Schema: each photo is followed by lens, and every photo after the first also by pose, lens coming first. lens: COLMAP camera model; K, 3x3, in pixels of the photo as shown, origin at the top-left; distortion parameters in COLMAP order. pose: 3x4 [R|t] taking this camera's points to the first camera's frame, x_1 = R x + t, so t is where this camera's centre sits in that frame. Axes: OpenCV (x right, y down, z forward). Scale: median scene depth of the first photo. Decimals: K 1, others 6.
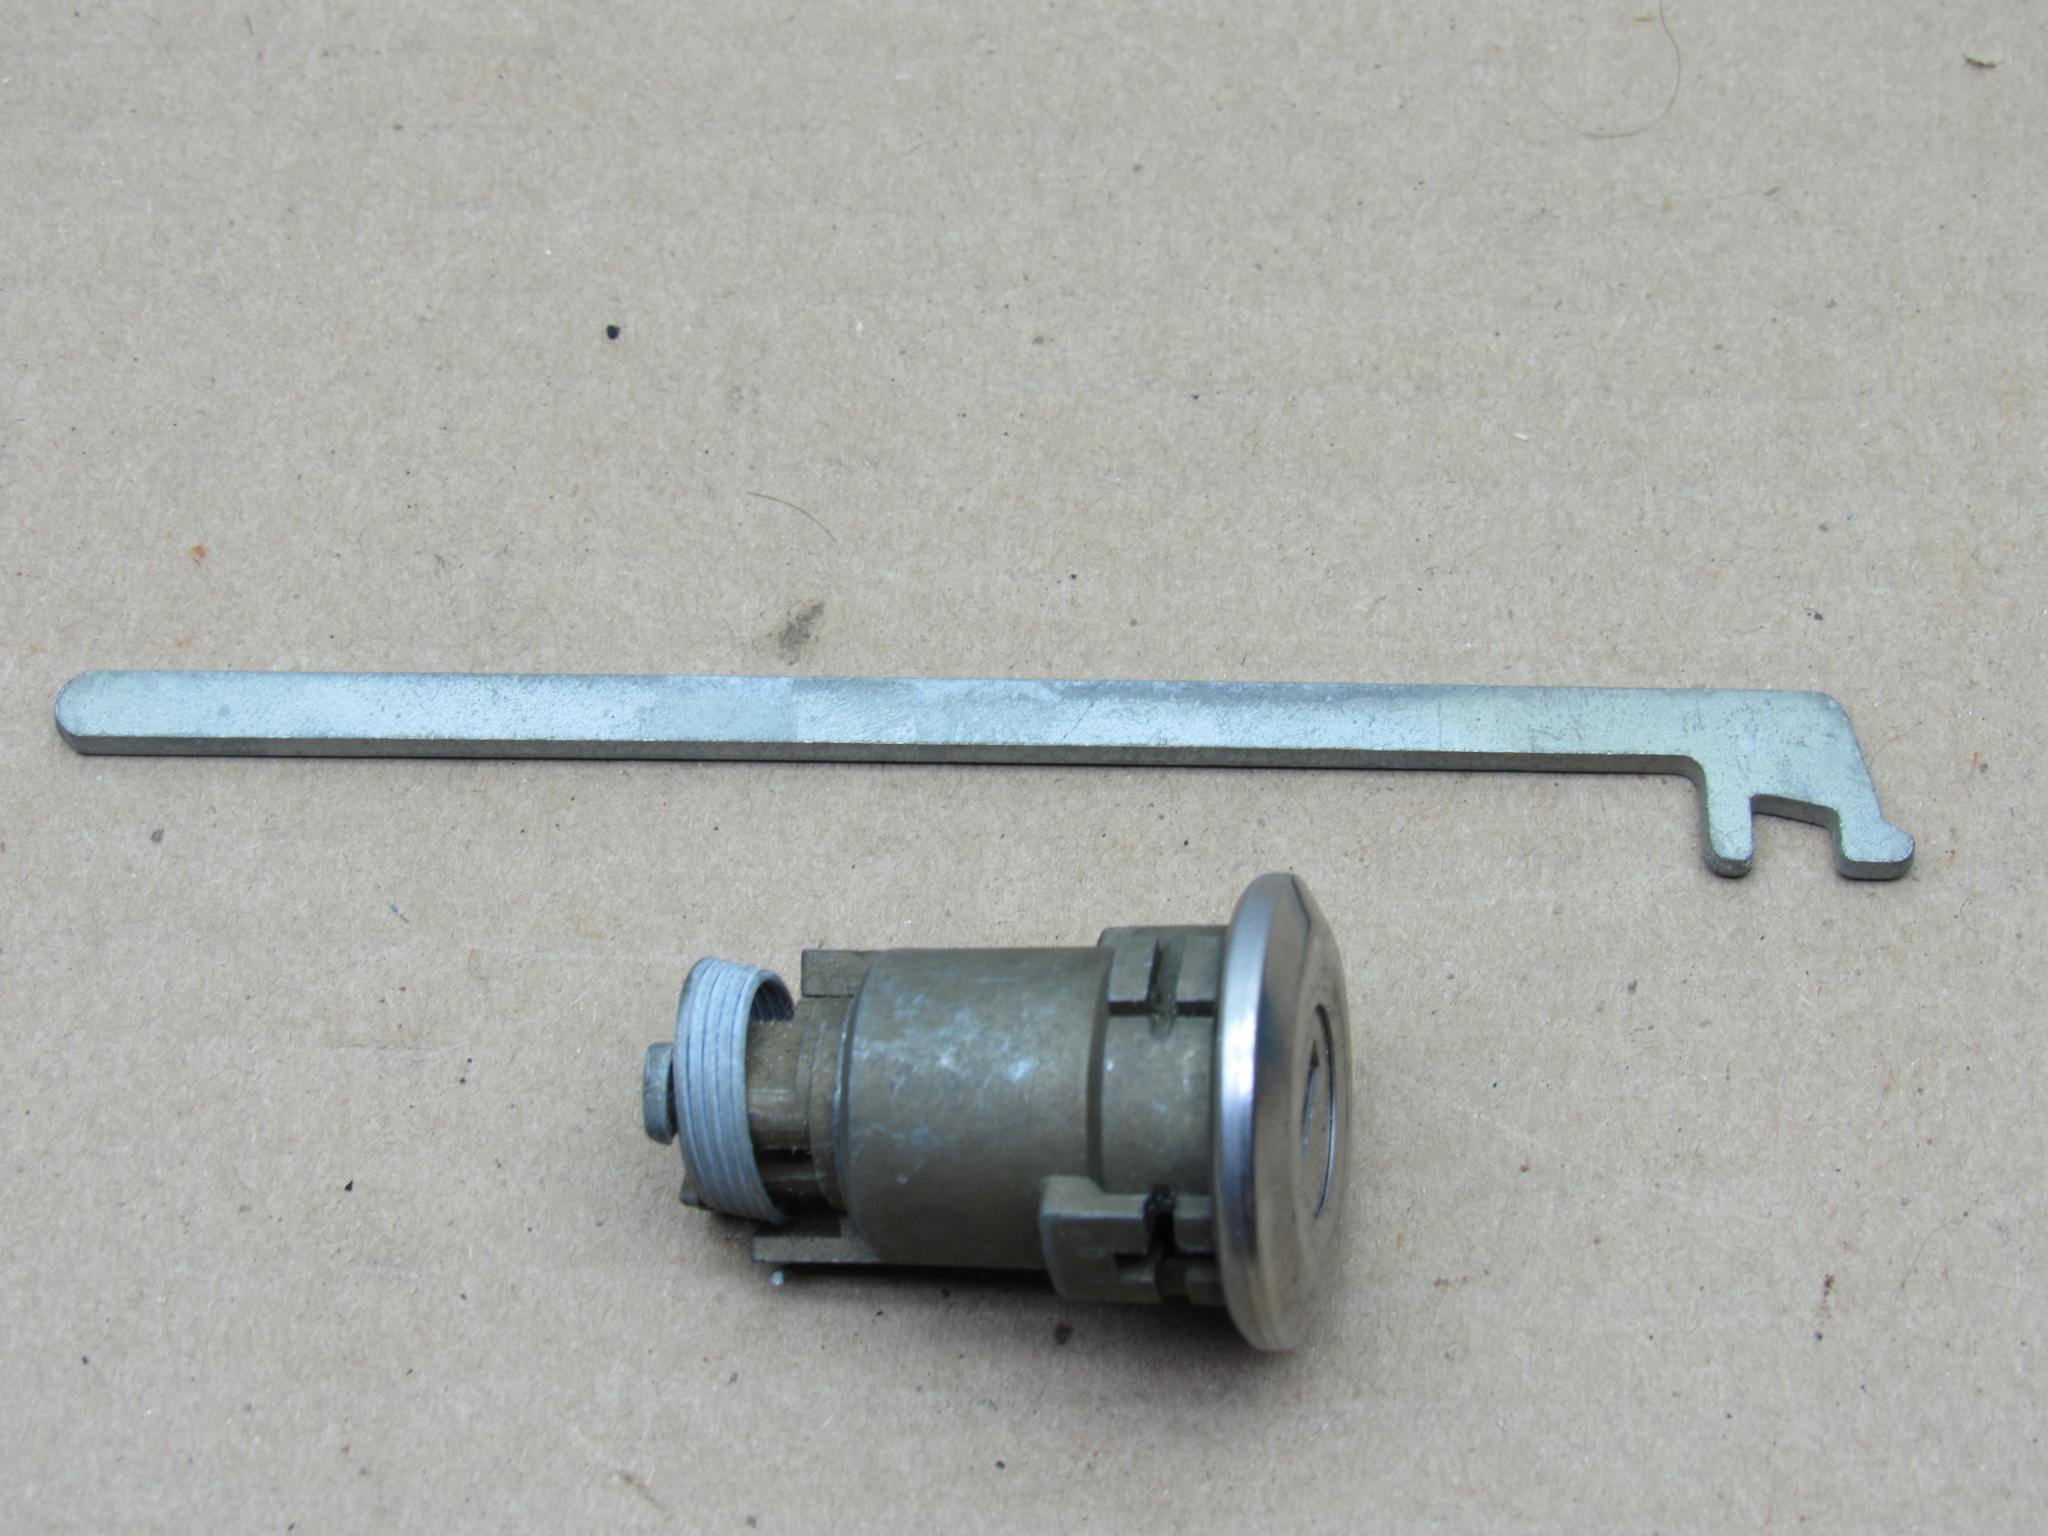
lens RADIAL K [[4024.5, 0, 1028.1], [0, 4024.5, 773.0], [0, 0, 1]] dist [-0.196218, 0.000000]
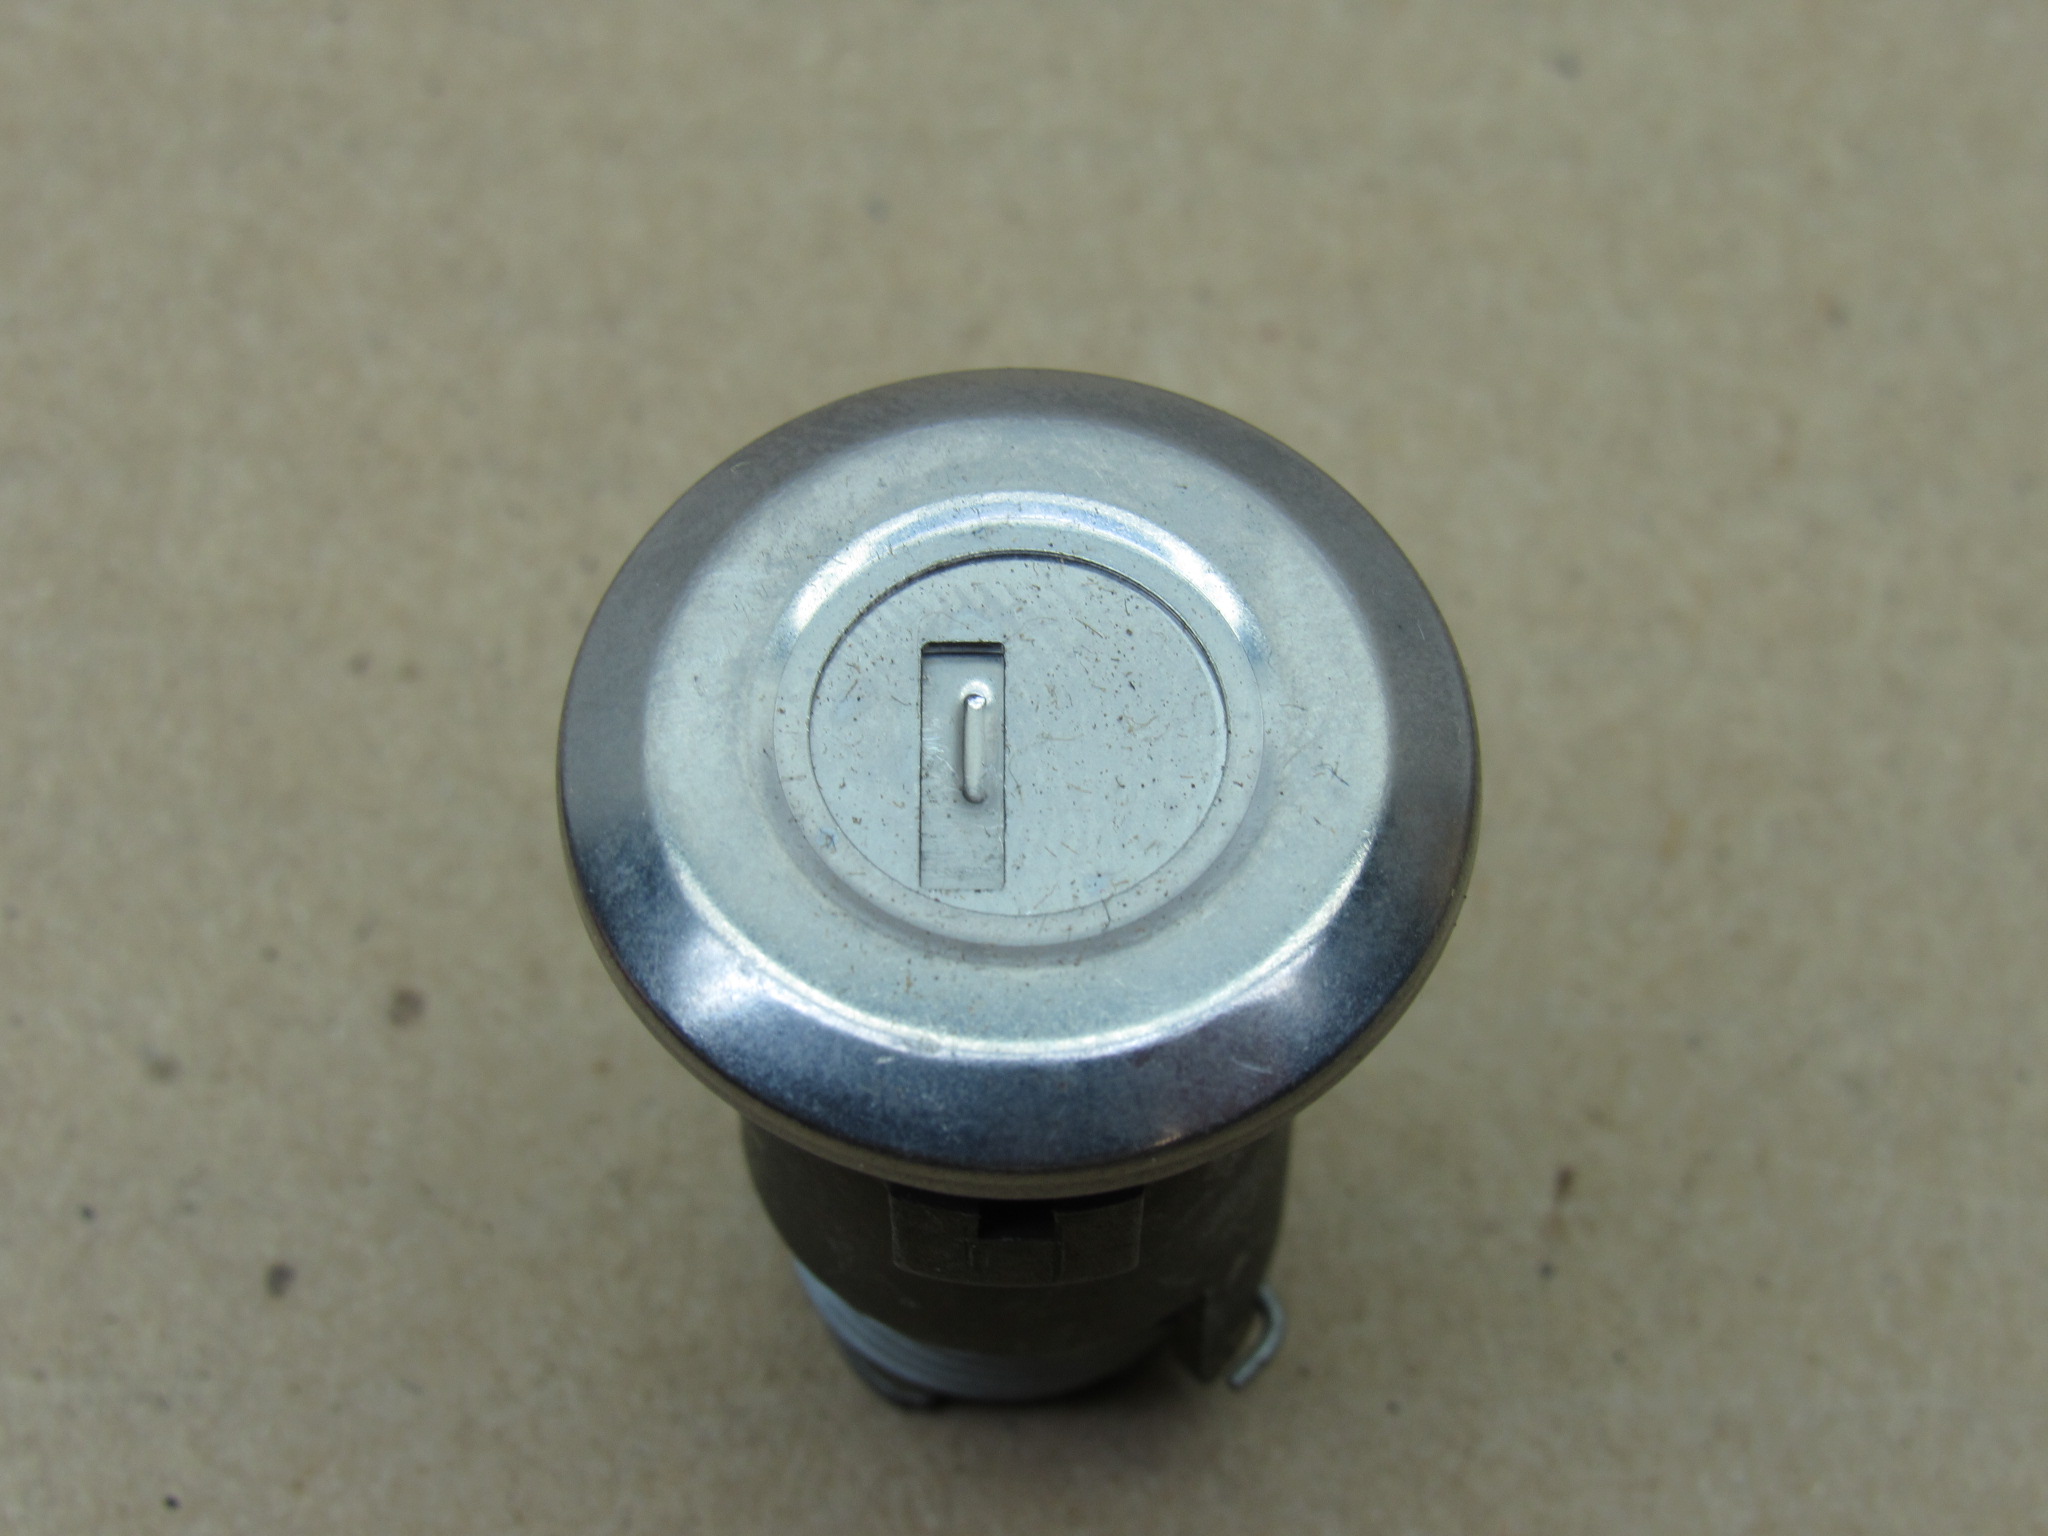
lens RADIAL K [[5531.8, 0, 1031.8], [0, 5531.8, 762.9], [0, 0, 1]] dist [-0.255876, 0.000000]
pose [[0.998334, -0.013756, 0.056042, 0.070883], [0.009371, 0.996929, 0.077754, 0.000494], [-0.056939, -0.077099, 0.995396, 0.173514]]
